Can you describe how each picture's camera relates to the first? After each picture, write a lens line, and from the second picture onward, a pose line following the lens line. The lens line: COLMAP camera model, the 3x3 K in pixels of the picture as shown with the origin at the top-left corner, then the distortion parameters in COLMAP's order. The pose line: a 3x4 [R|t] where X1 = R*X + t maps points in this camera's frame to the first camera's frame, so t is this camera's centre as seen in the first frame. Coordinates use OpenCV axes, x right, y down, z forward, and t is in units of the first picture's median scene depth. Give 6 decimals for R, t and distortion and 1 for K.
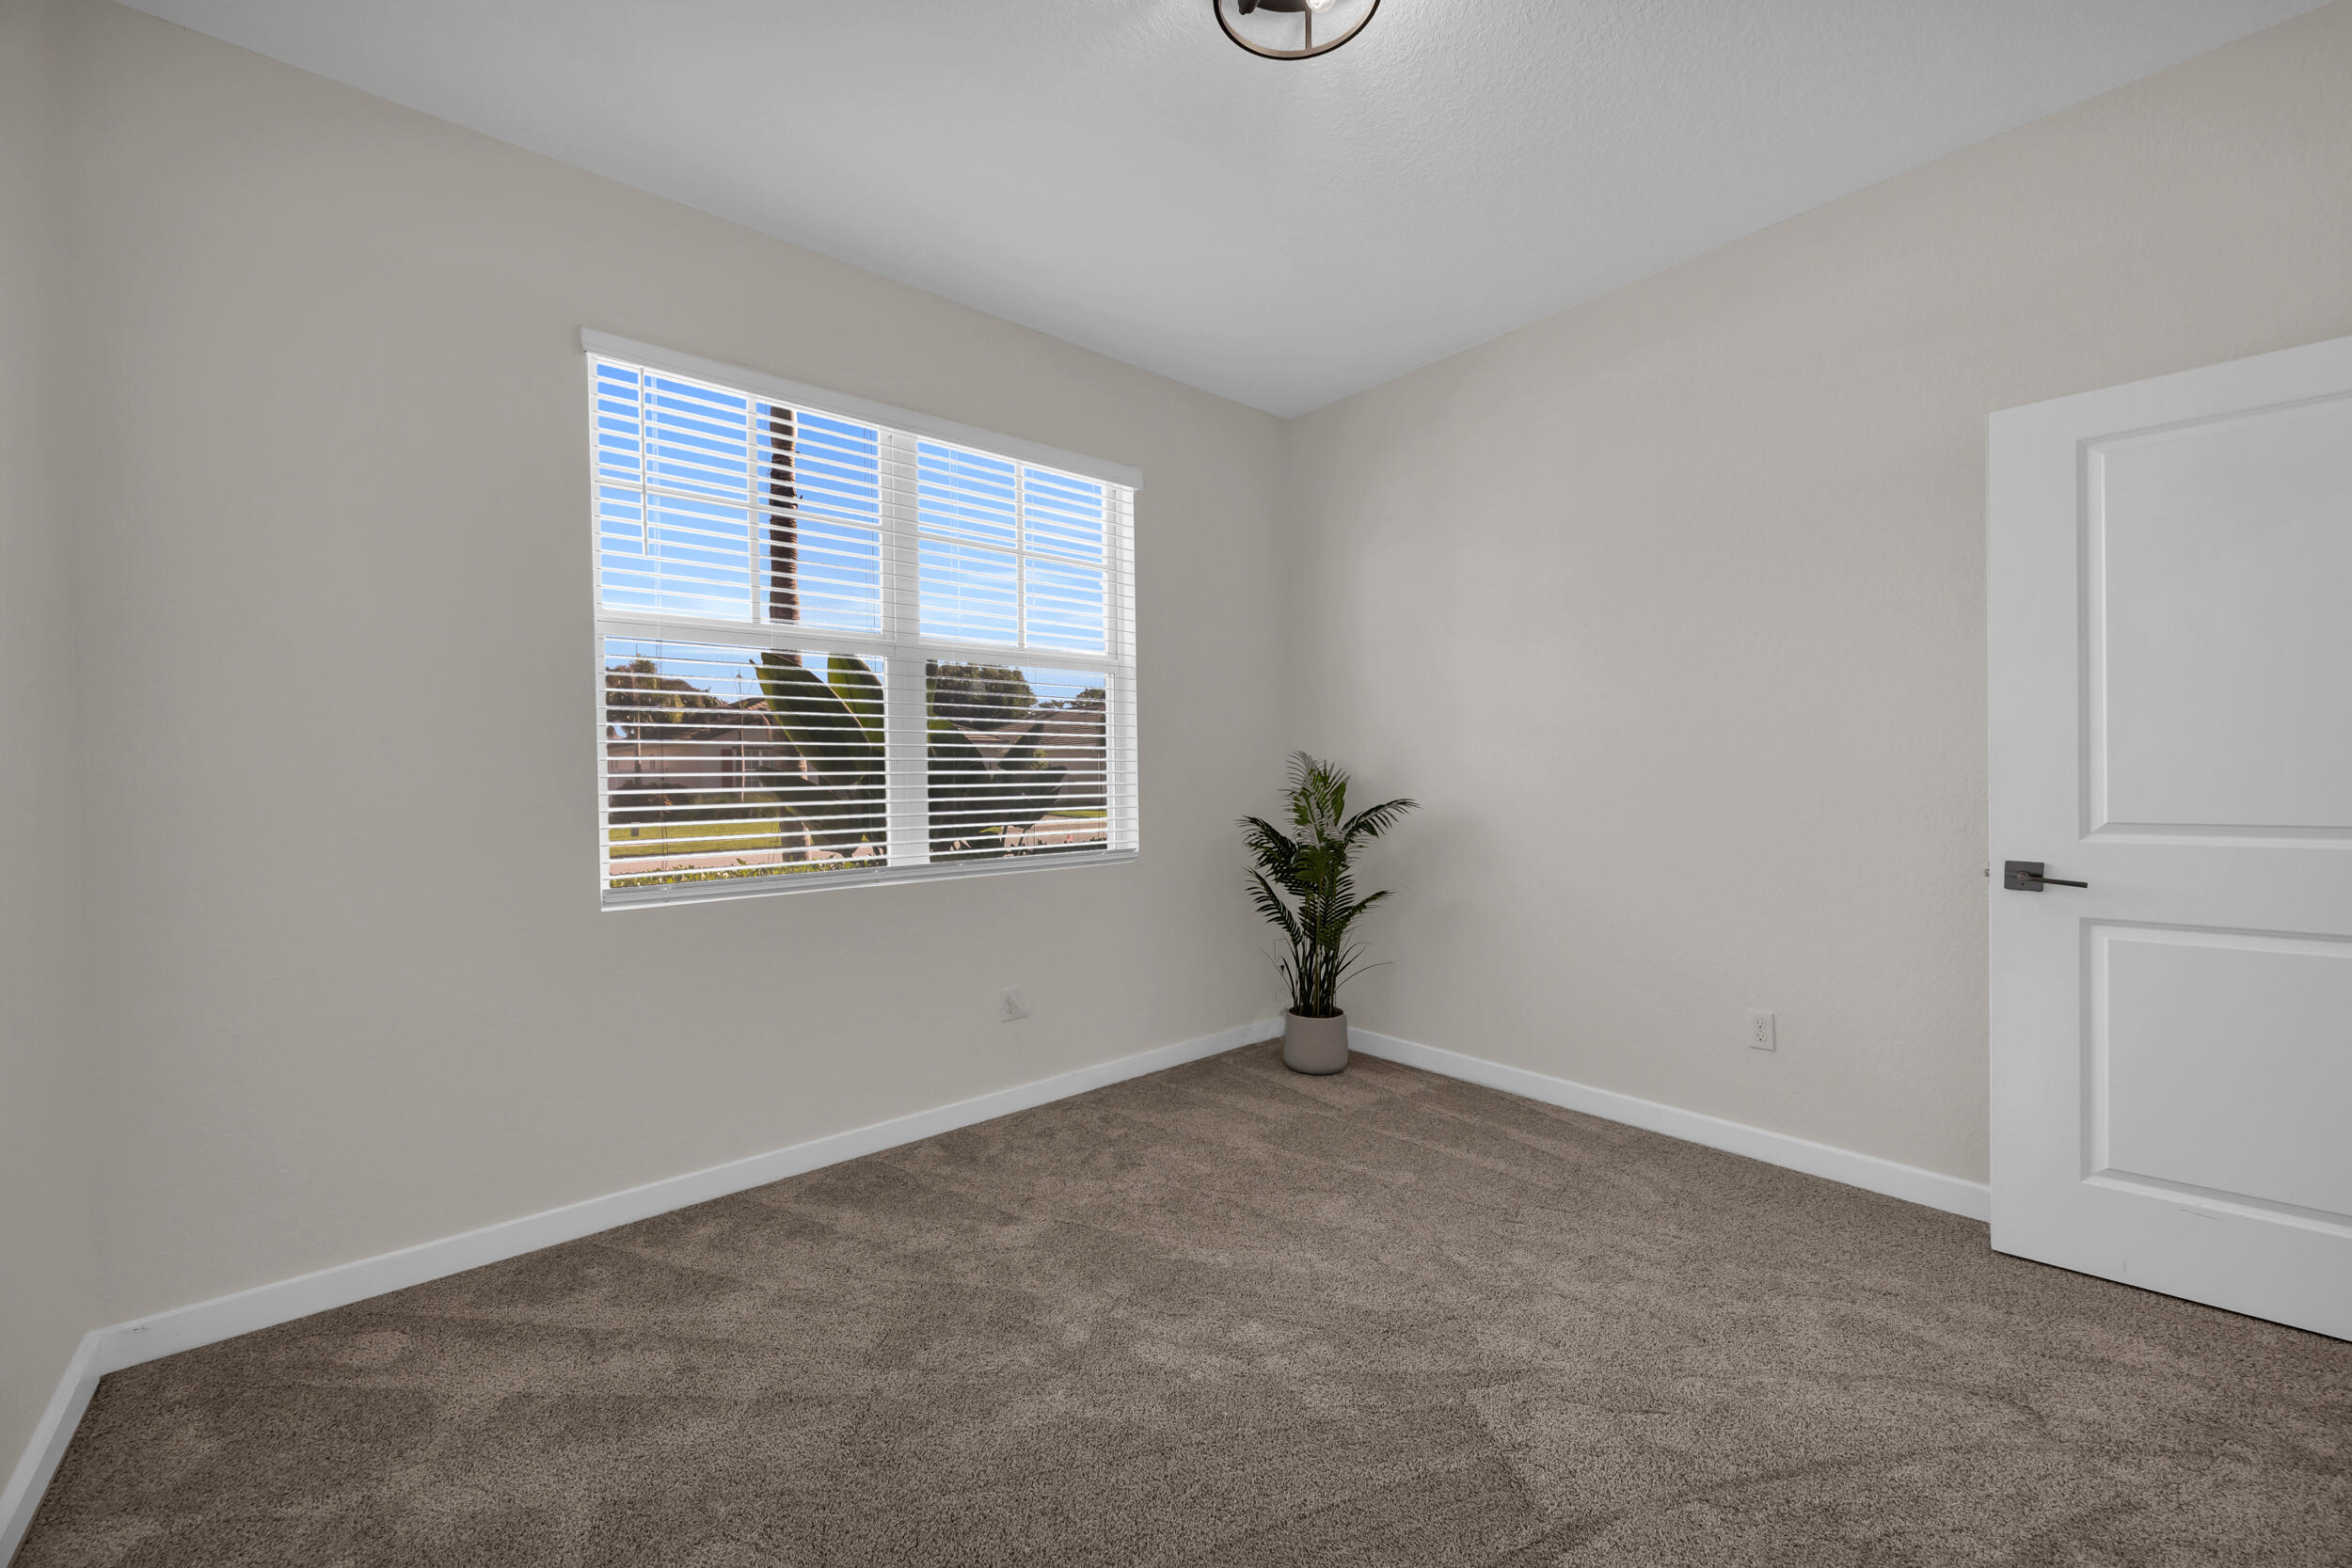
lens RADIAL K [[921.7, 0, 1168.4], [0, 921.7, 784.4], [0, 0, 1]] dist [0.000726, -0.000050]
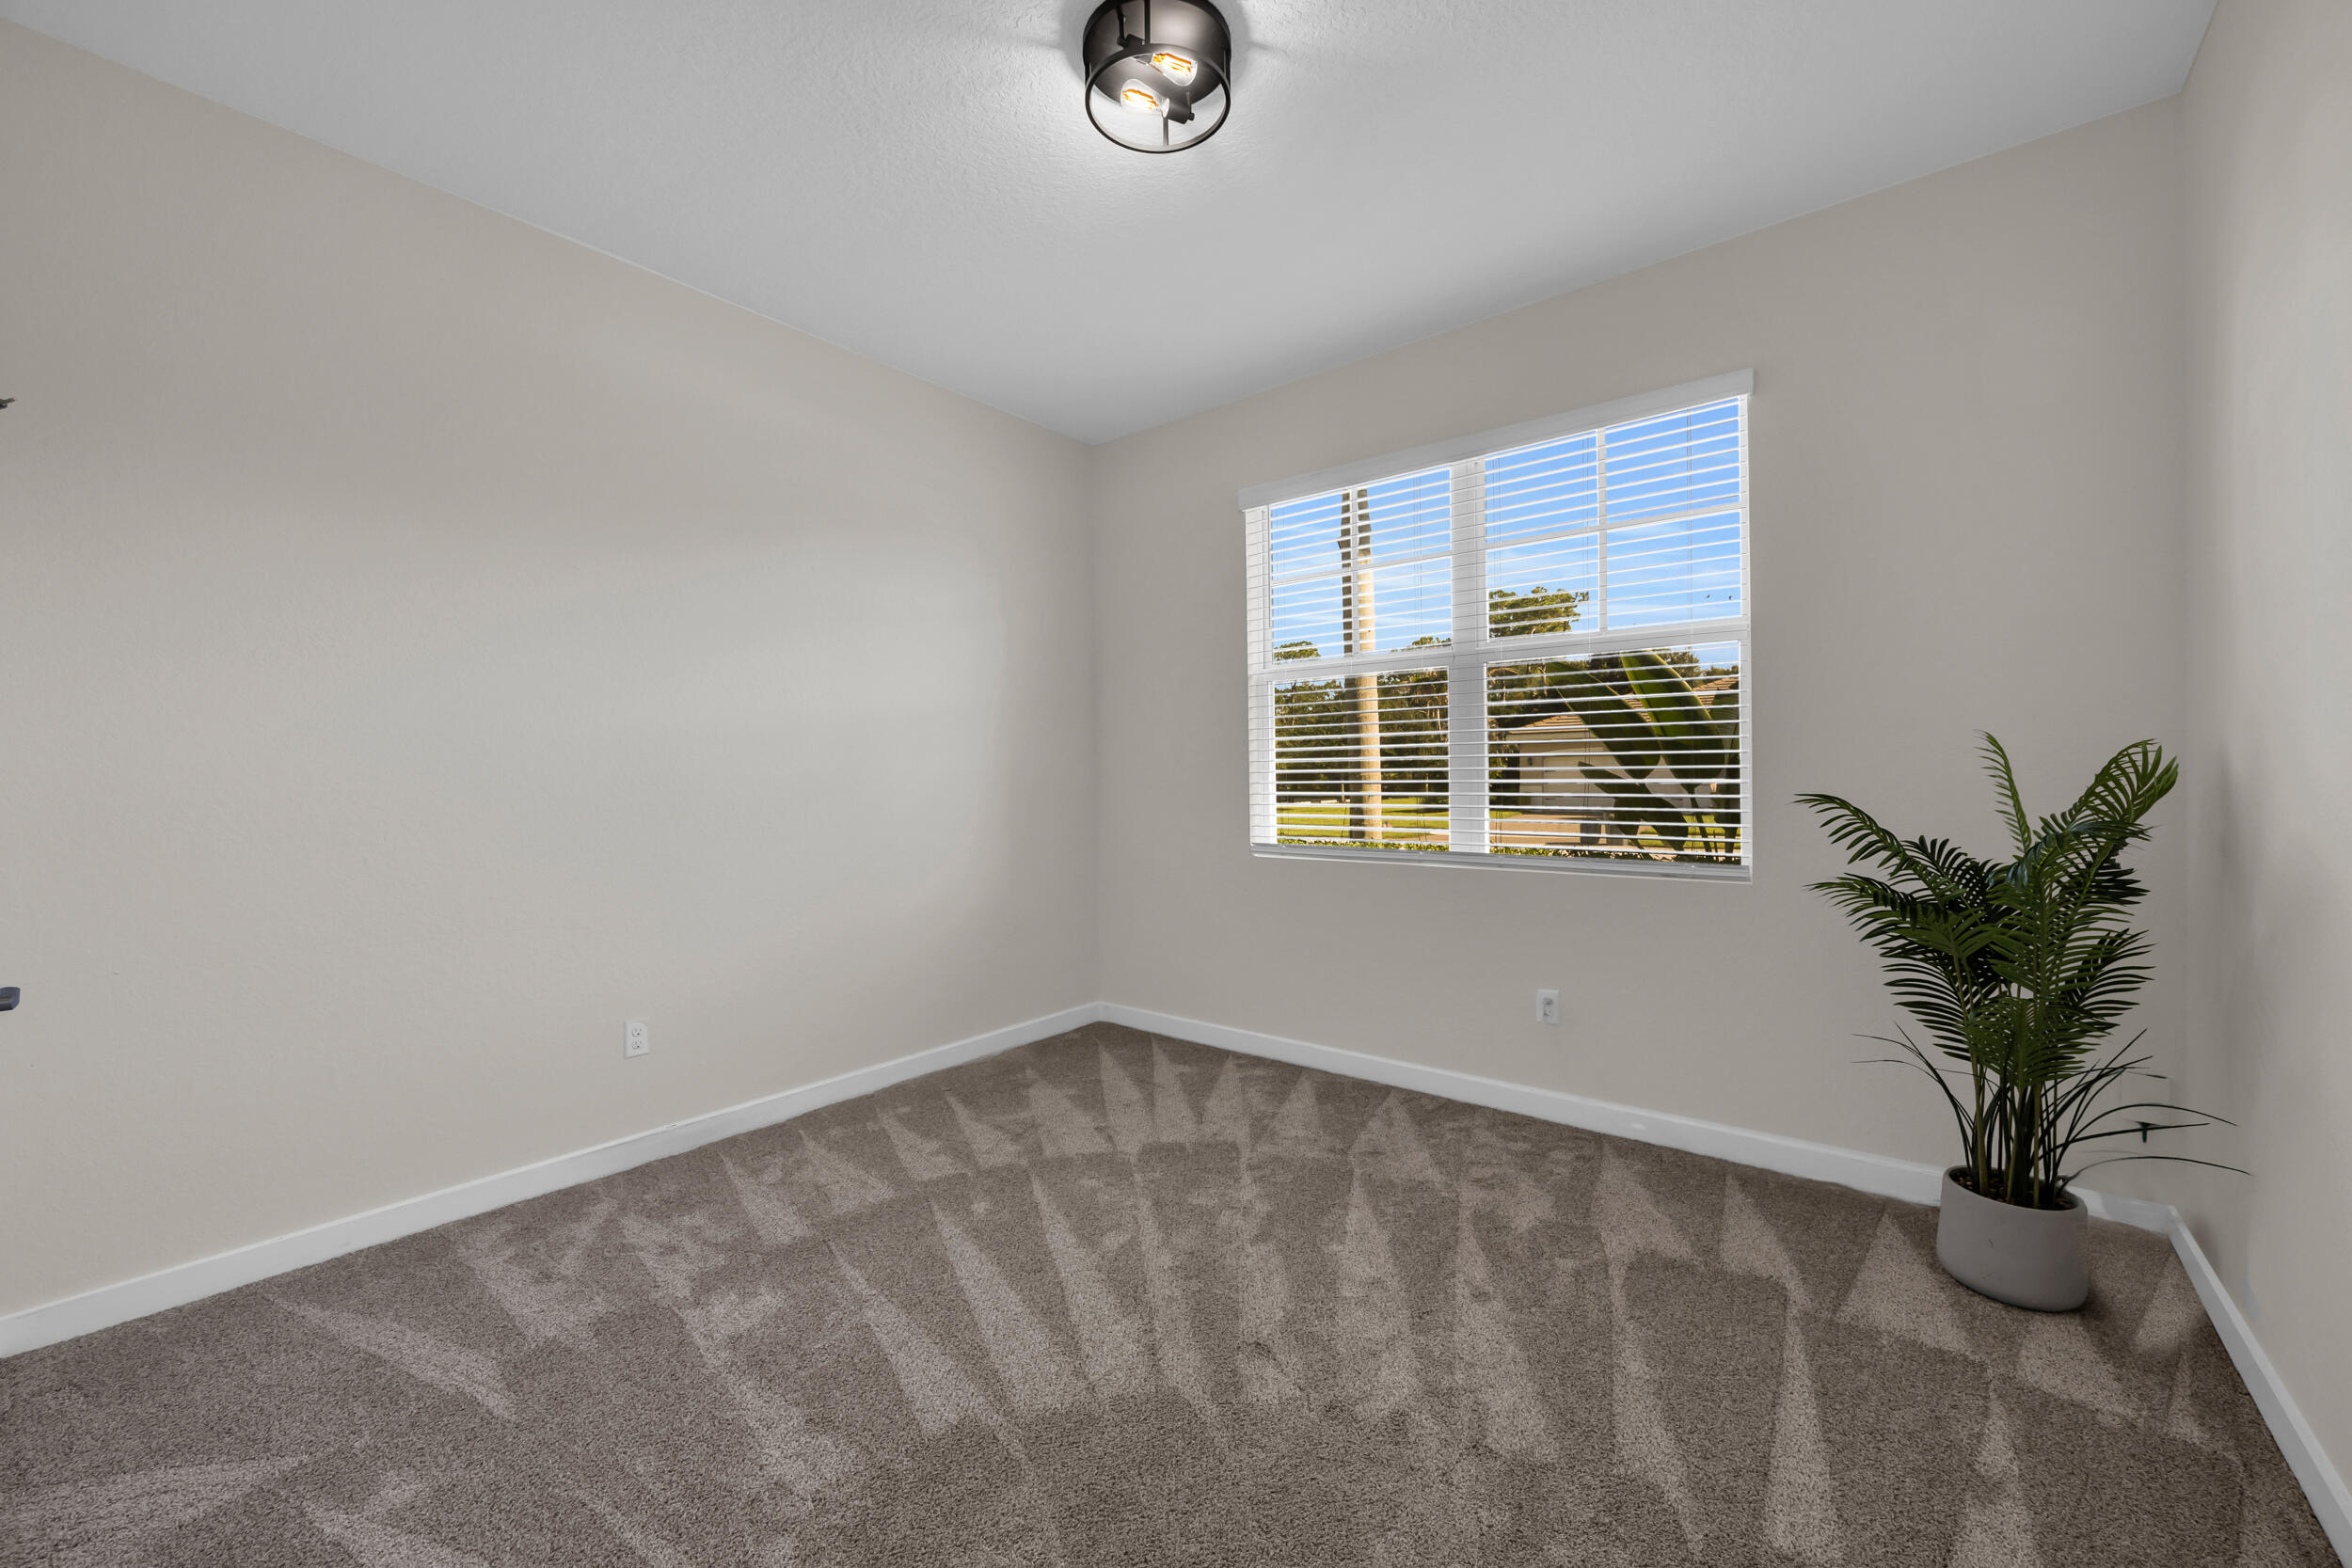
lens RADIAL K [[921.7, 0, 1161.6], [0, 921.7, 771.6], [0, 0, 1]] dist [0.000726, -0.000050]
pose [[0.172944, 0.014858, -0.984820, 0.825732], [0.001362, 0.999882, 0.015324, -0.029702], [0.984931, -0.003991, 0.172903, 0.498912]]
